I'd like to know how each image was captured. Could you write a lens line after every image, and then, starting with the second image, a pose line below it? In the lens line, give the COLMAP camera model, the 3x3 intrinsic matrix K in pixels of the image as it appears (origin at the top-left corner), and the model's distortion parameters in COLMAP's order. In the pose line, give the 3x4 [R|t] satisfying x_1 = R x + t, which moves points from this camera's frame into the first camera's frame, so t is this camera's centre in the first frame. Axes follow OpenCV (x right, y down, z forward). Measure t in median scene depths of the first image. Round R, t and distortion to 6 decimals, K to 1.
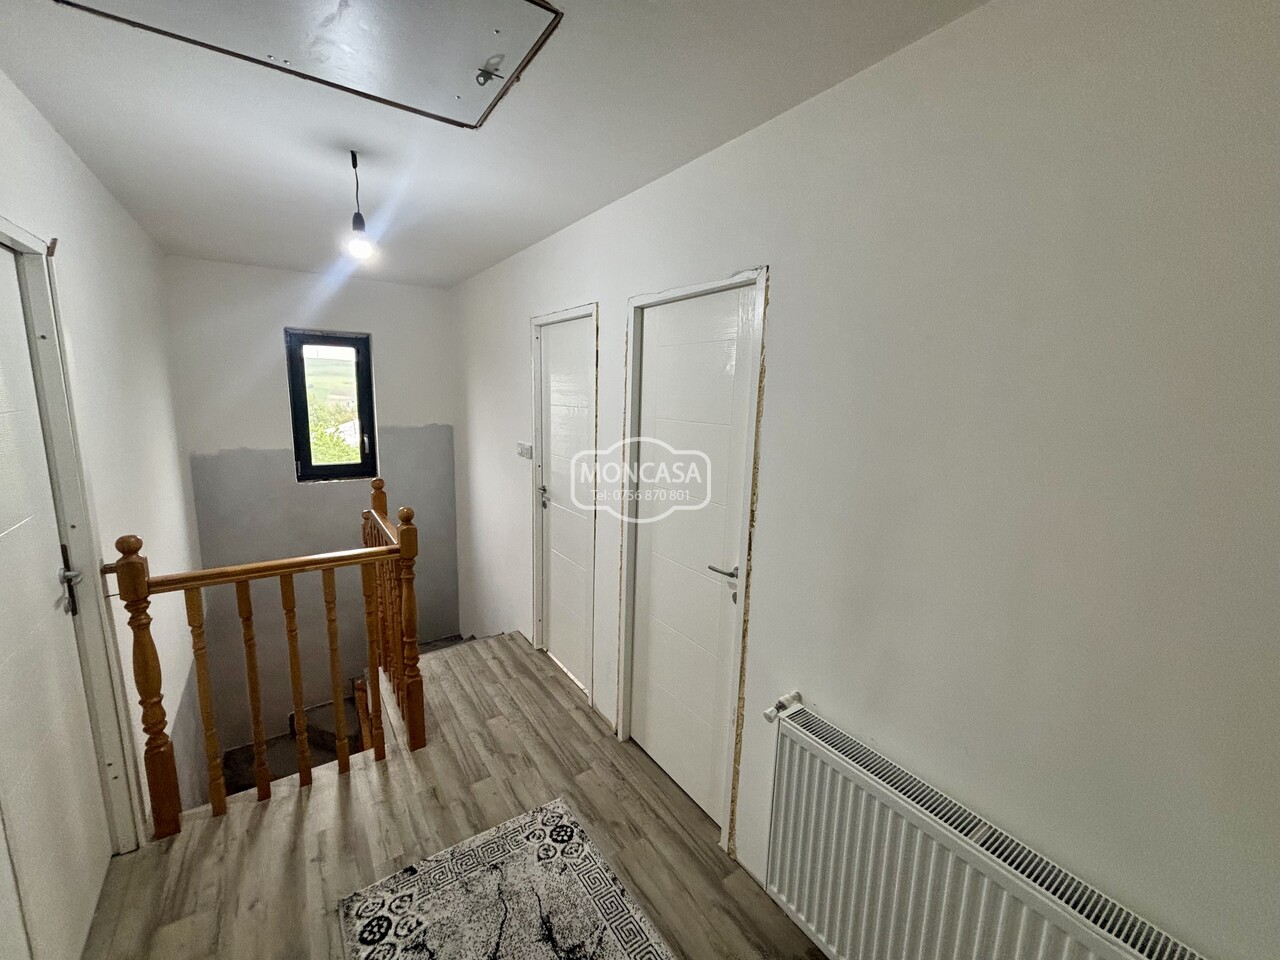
lens RADIAL K [[512.5, 0, 638.1], [0, 512.5, 475.1], [0, 0, 1]] dist [-0.004717, 0.001203]
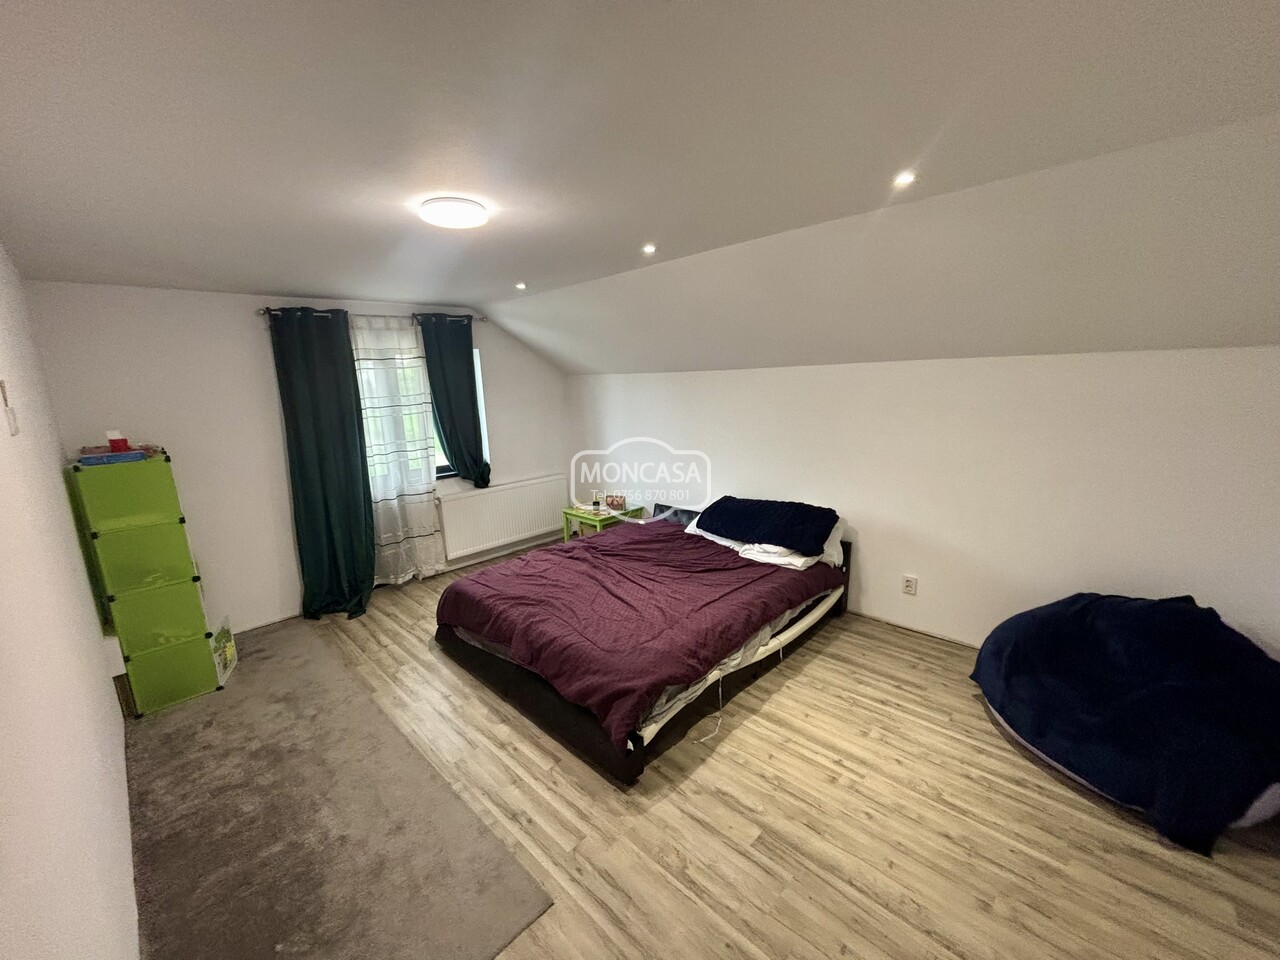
lens RADIAL K [[512.5, 0, 643.7], [0, 512.5, 480.3], [0, 0, 1]] dist [-0.004717, 0.001203]
pose [[-0.981729, 0.048867, -0.183905, 0.576300], [-0.016963, 0.940141, 0.340365, -0.308243], [0.189529, 0.337265, -0.922134, 1.688288]]
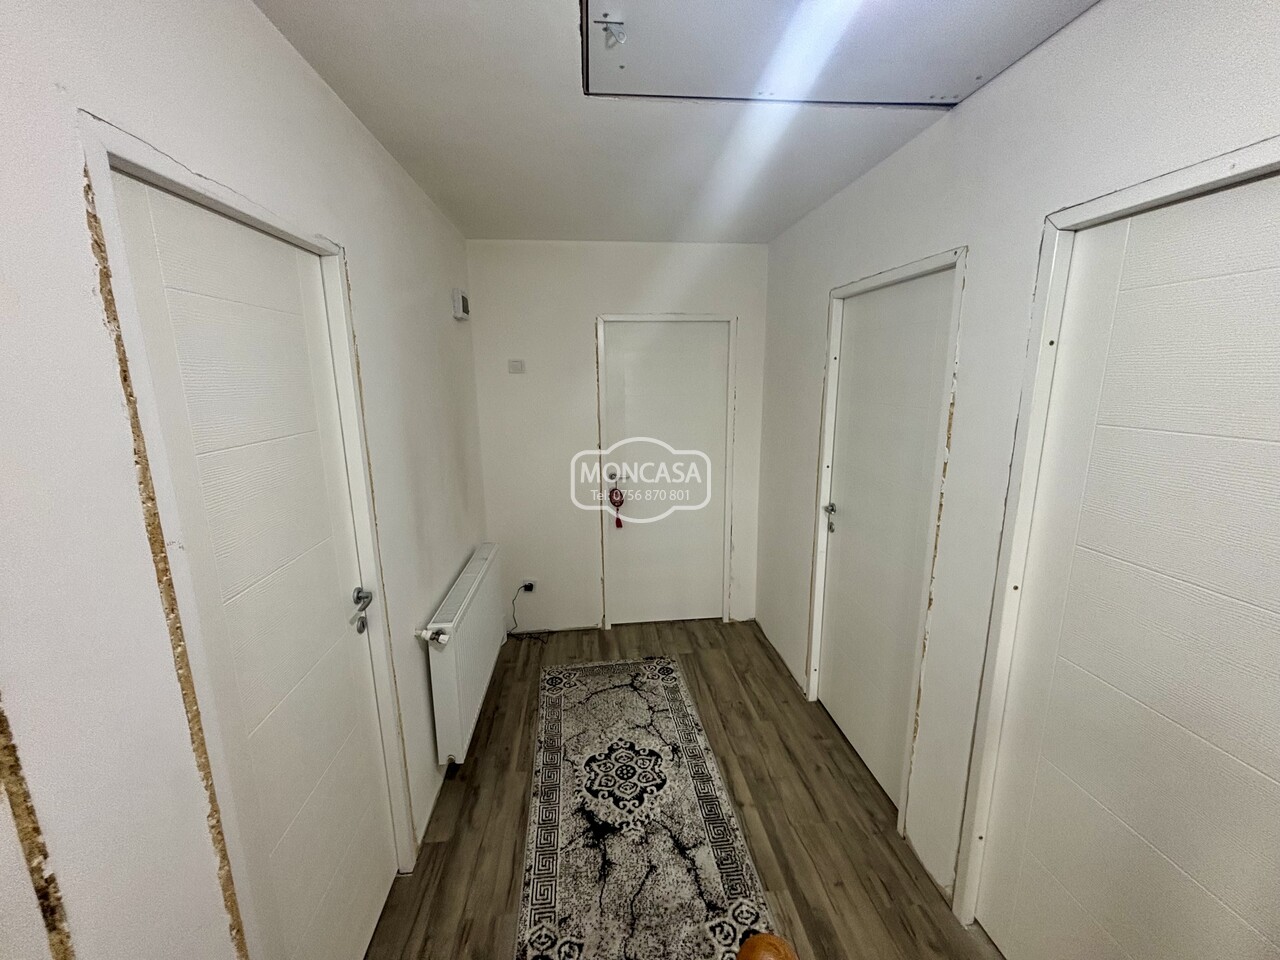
lens RADIAL K [[512.5, 0, 638.1], [0, 512.5, 476.9], [0, 0, 1]] dist [-0.004717, 0.001203]
pose [[-0.875769, -0.109507, 0.470145, -0.589997], [0.067832, 0.936350, 0.344451, -0.258338], [-0.477941, 0.333551, -0.812599, 1.390099]]
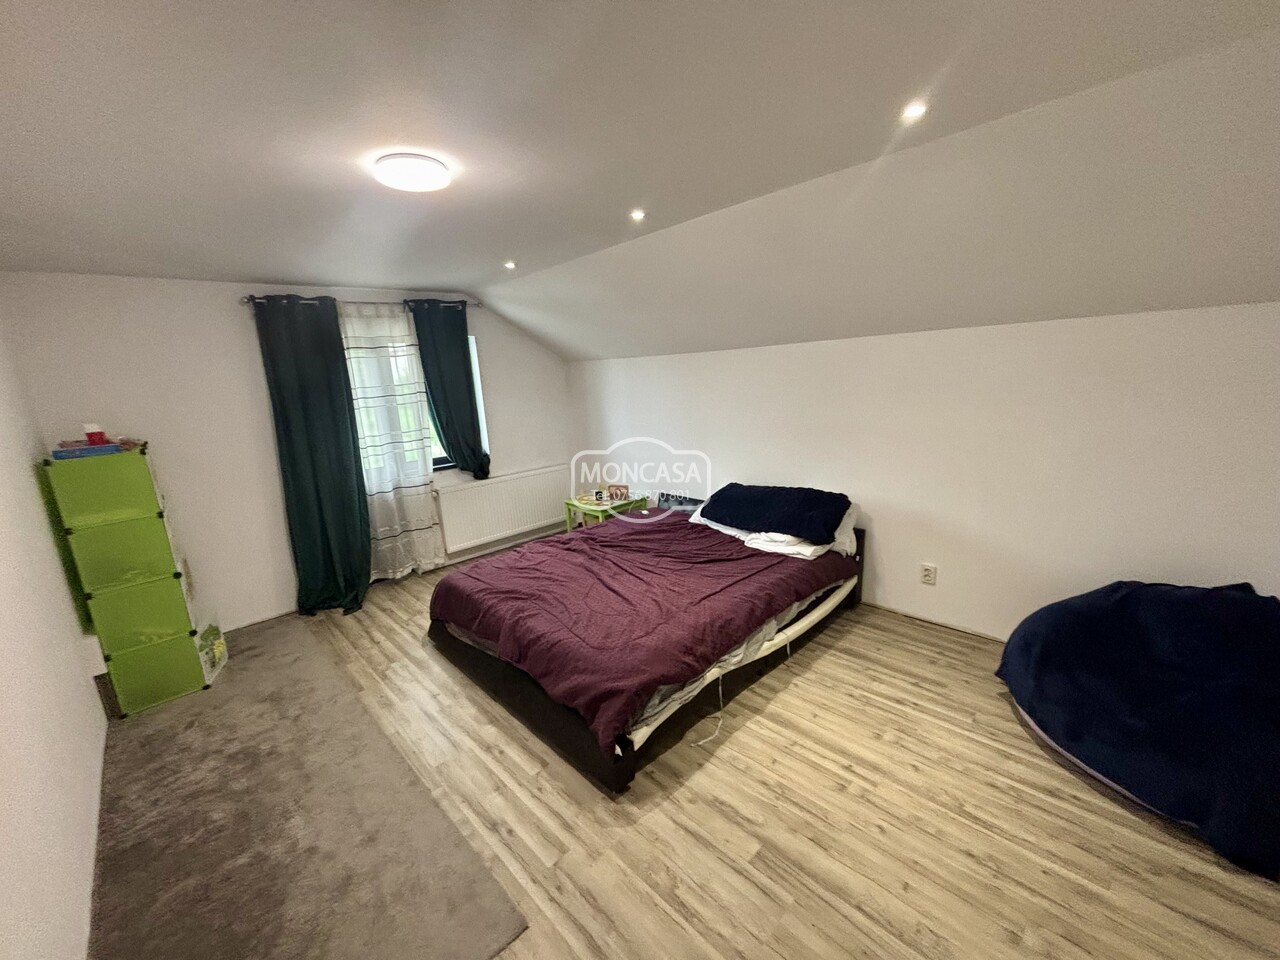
lens RADIAL K [[512.5, 0, 643.0], [0, 512.5, 480.5], [0, 0, 1]] dist [-0.004717, 0.001203]
pose [[-0.986484, 0.067745, -0.149200, 0.489778], [0.010596, 0.935003, 0.354481, -0.252095], [0.163517, 0.348109, -0.923083, 1.611373]]
